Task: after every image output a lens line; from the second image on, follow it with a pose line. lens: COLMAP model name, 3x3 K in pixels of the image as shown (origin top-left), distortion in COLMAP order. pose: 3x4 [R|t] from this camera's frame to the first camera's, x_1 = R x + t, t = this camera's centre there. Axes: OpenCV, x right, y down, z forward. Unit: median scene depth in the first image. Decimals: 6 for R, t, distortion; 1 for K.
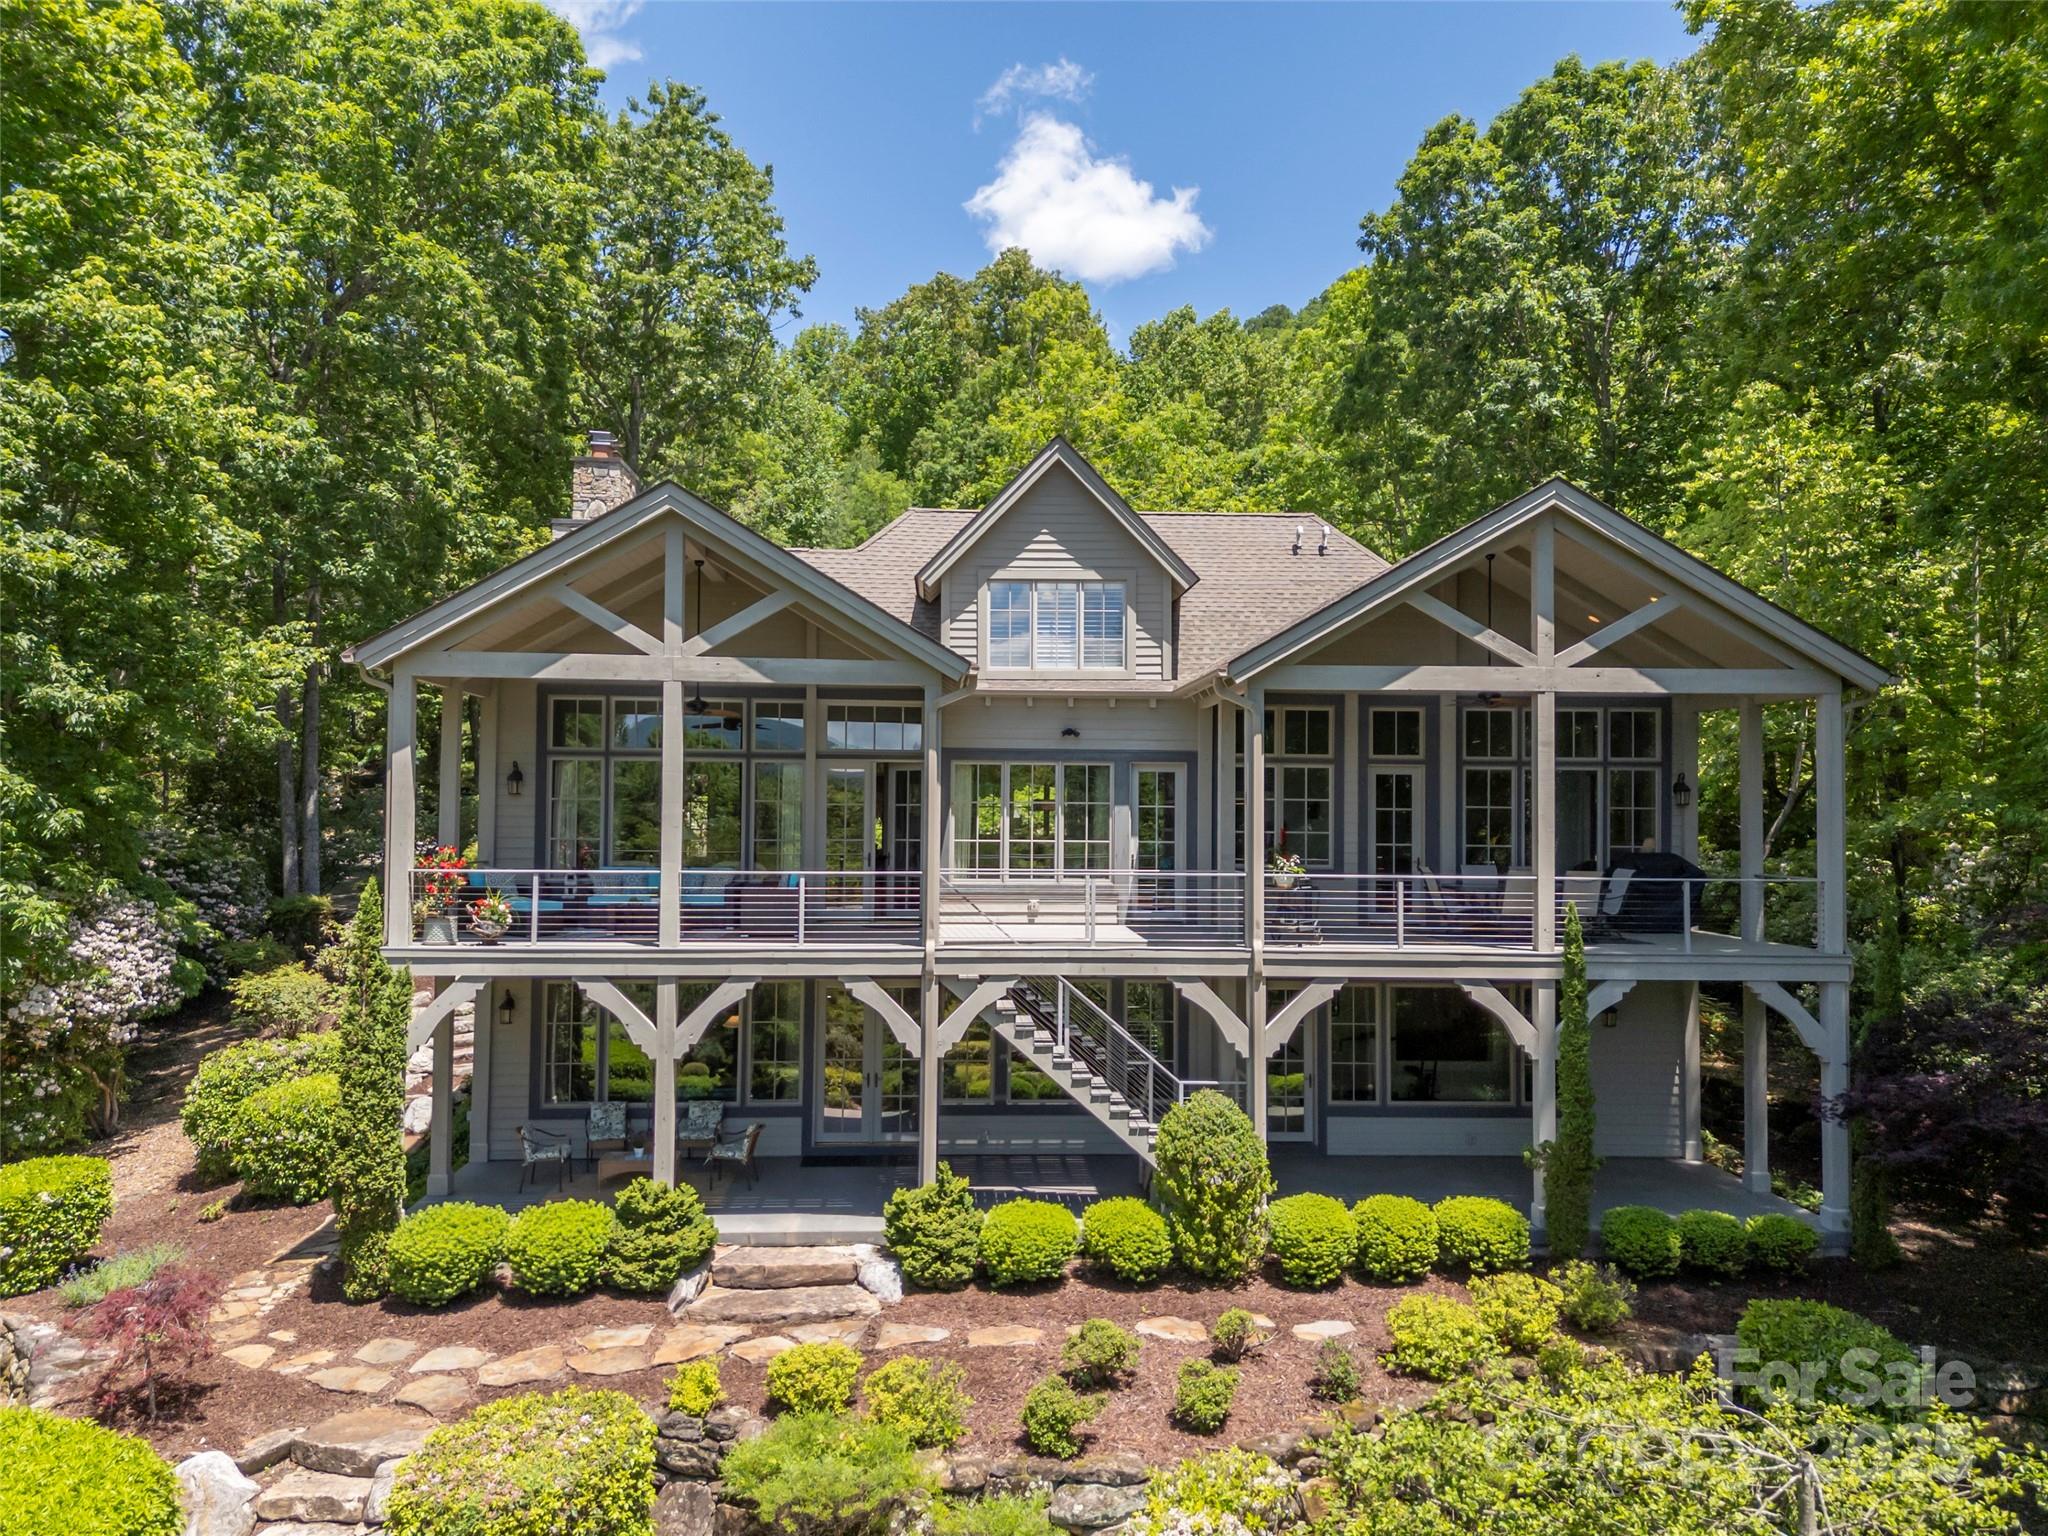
lens RADIAL K [[1513.1, 0, 1024.0], [0, 1513.1, 768.0], [0, 0, 1]] dist [0.086030, -0.043255]
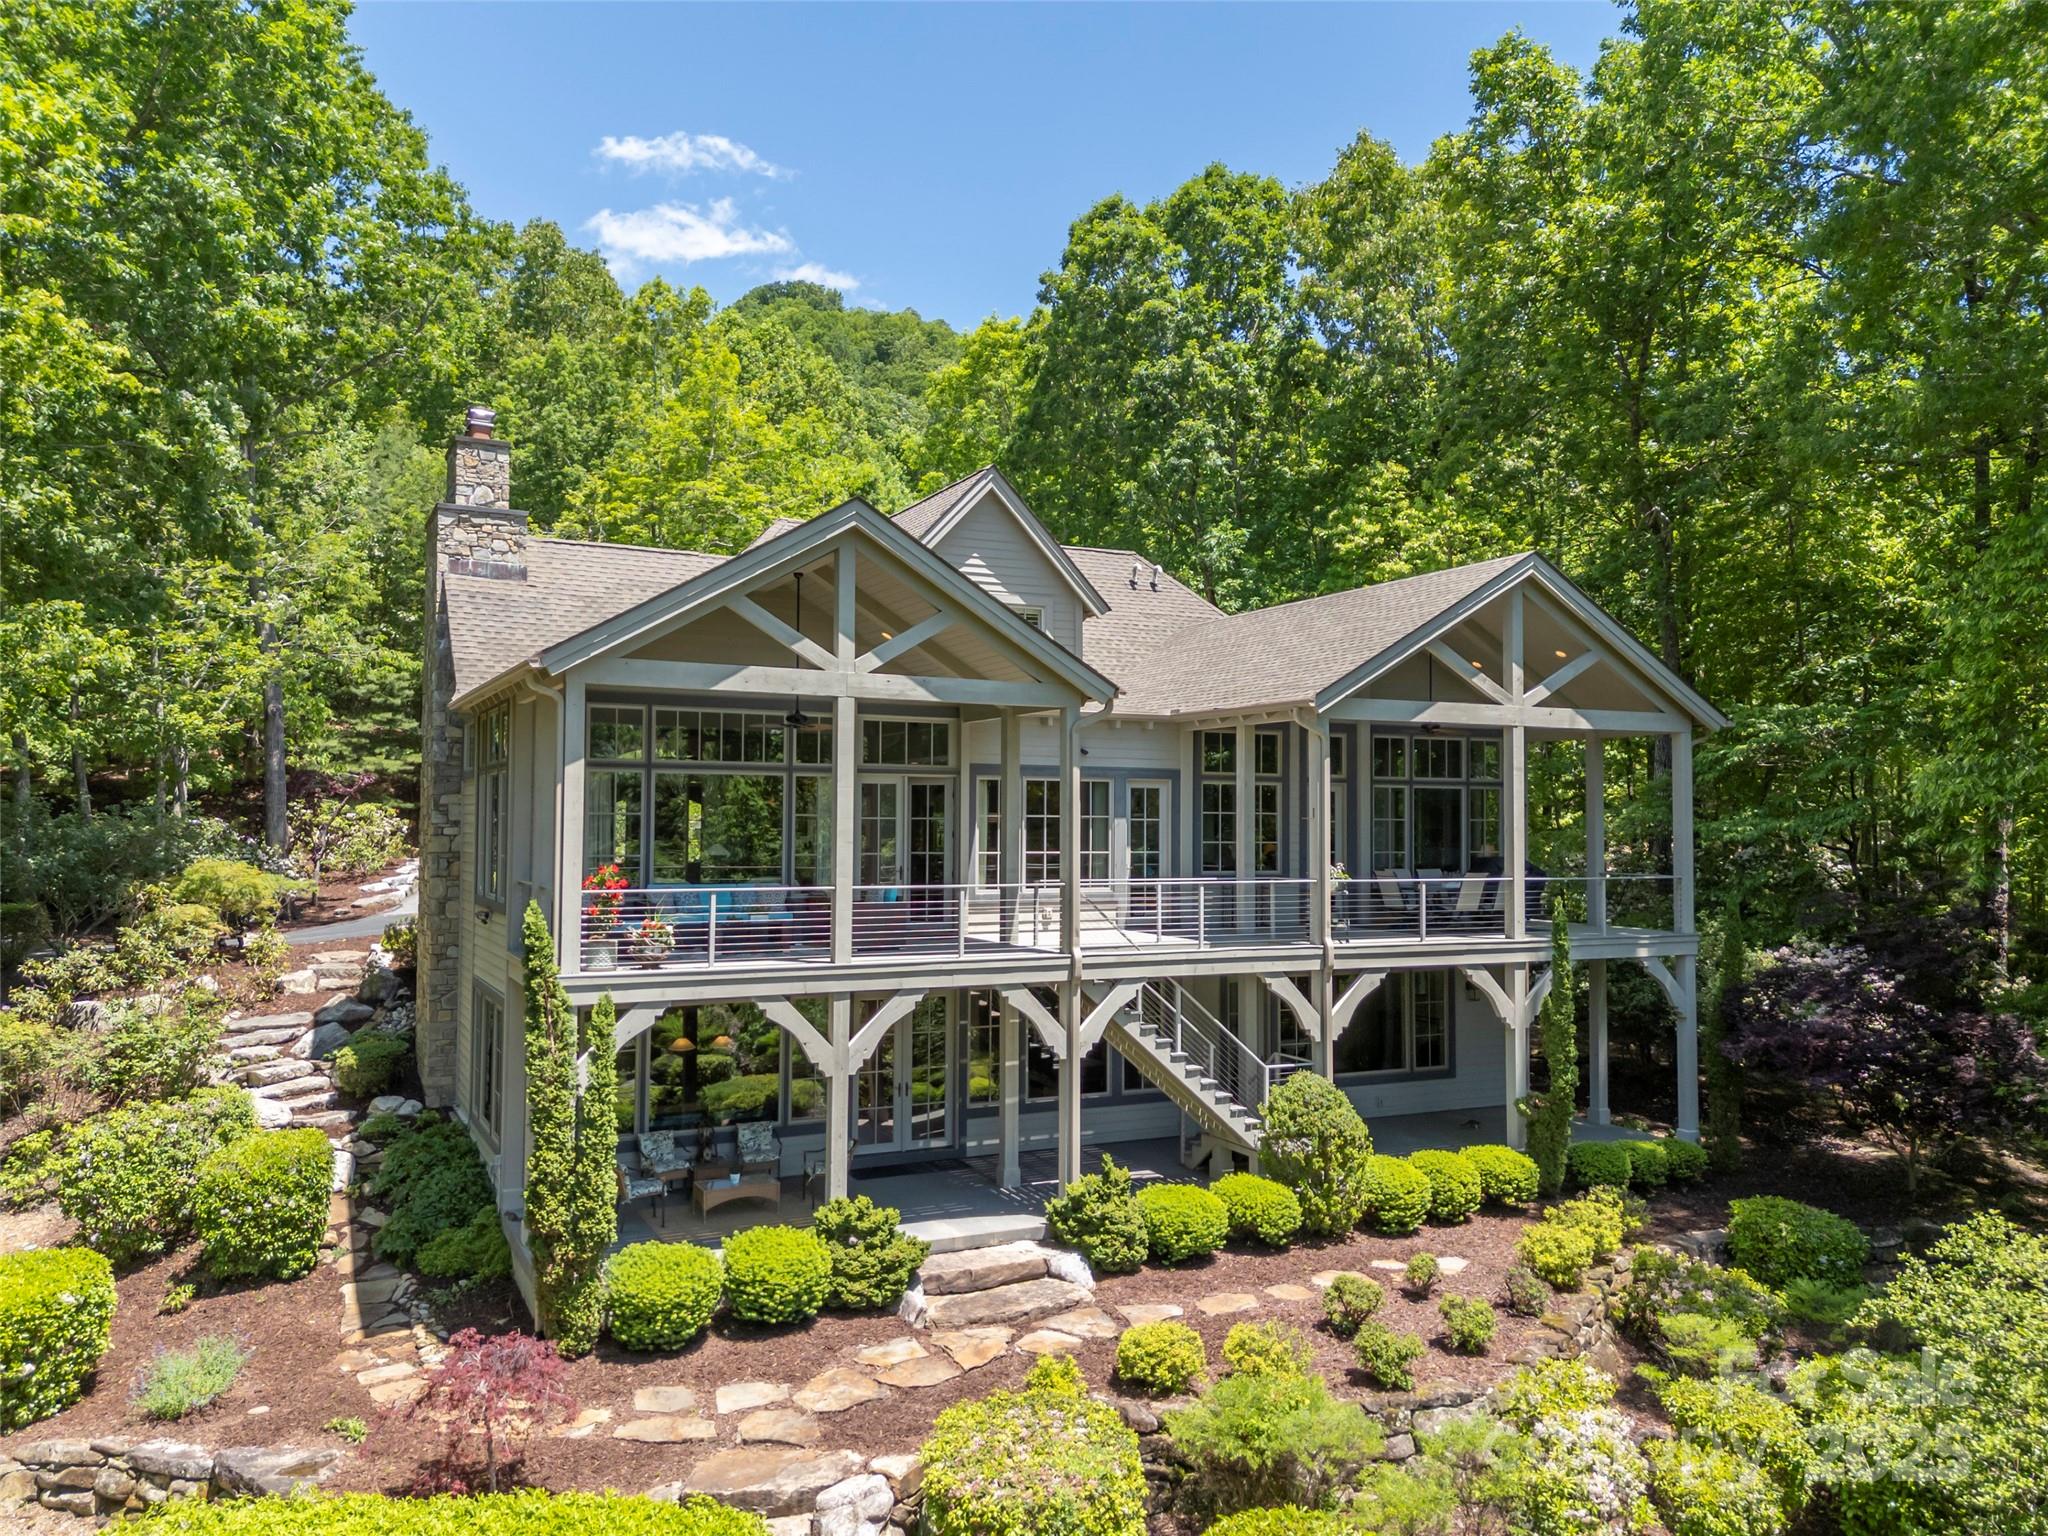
lens RADIAL K [[1513.1, 0, 1024.0], [0, 1513.1, 768.0], [0, 0, 1]] dist [0.086030, -0.043255]
pose [[0.917071, 0.011241, 0.398566, -0.512191], [-0.009599, 0.999935, -0.006115, -0.005164], [-0.398609, 0.001782, 0.917119, 0.041361]]
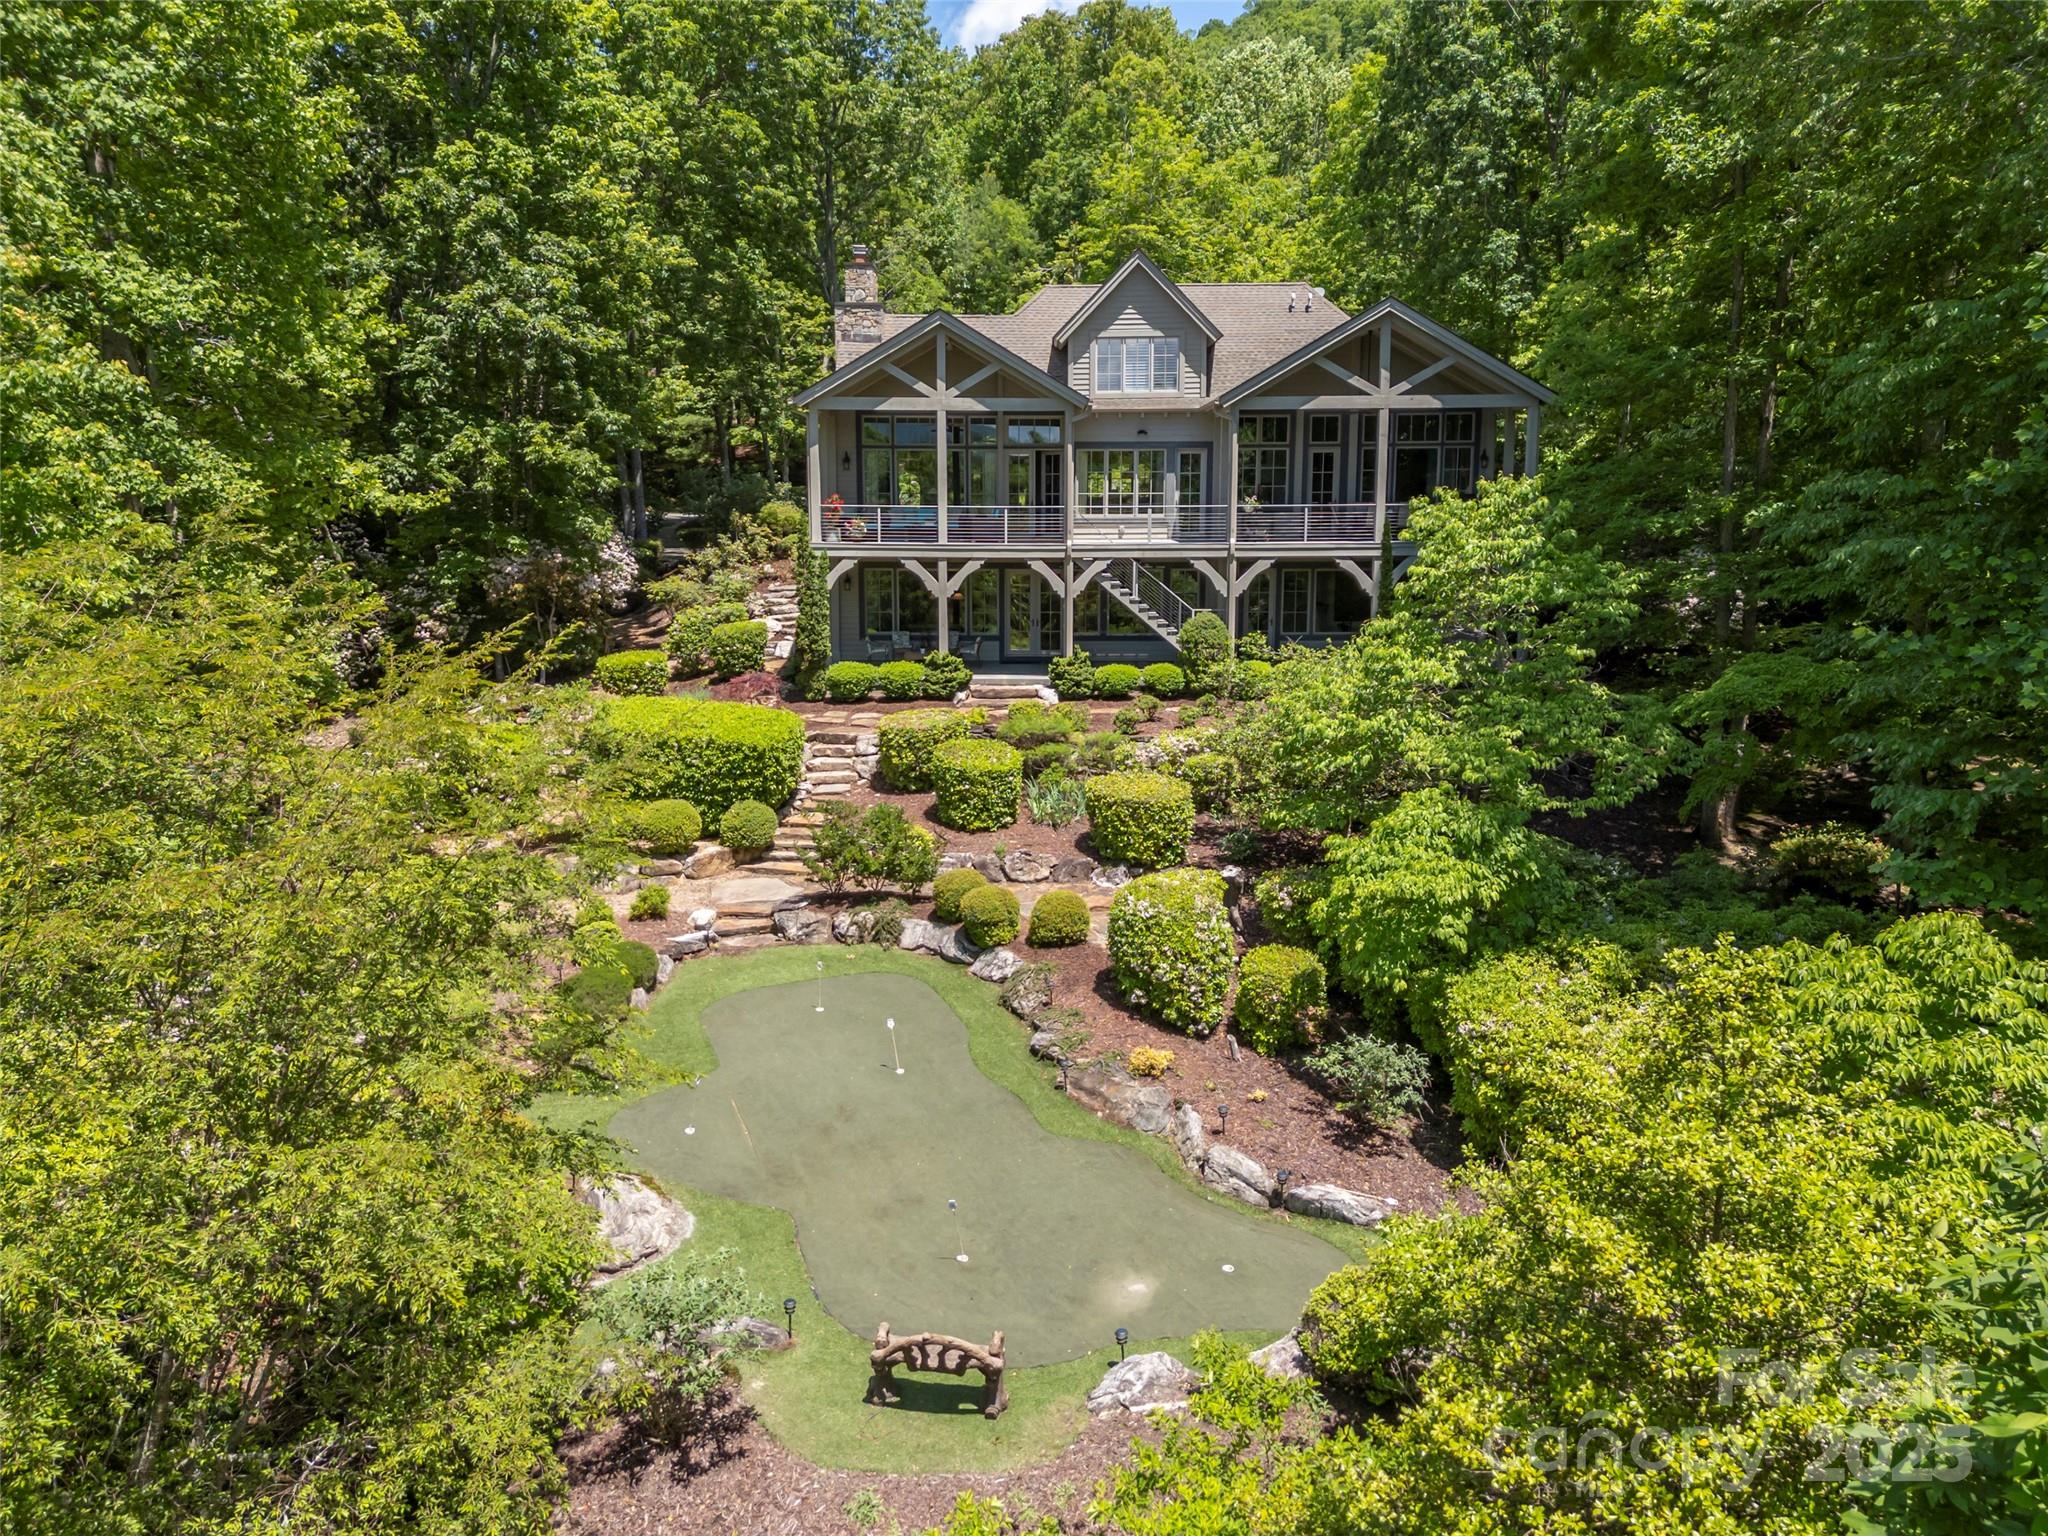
lens RADIAL K [[1541.1, 0, 1021.0], [0, 1541.1, 706.2], [0, 0, 1]] dist [0.167749, -0.261196]
pose [[0.997909, 0.001407, -0.064615, 0.007616], [0.009007, 0.986979, 0.160600, 0.000487], [0.064000, -0.160846, 0.984902, -1.070107]]
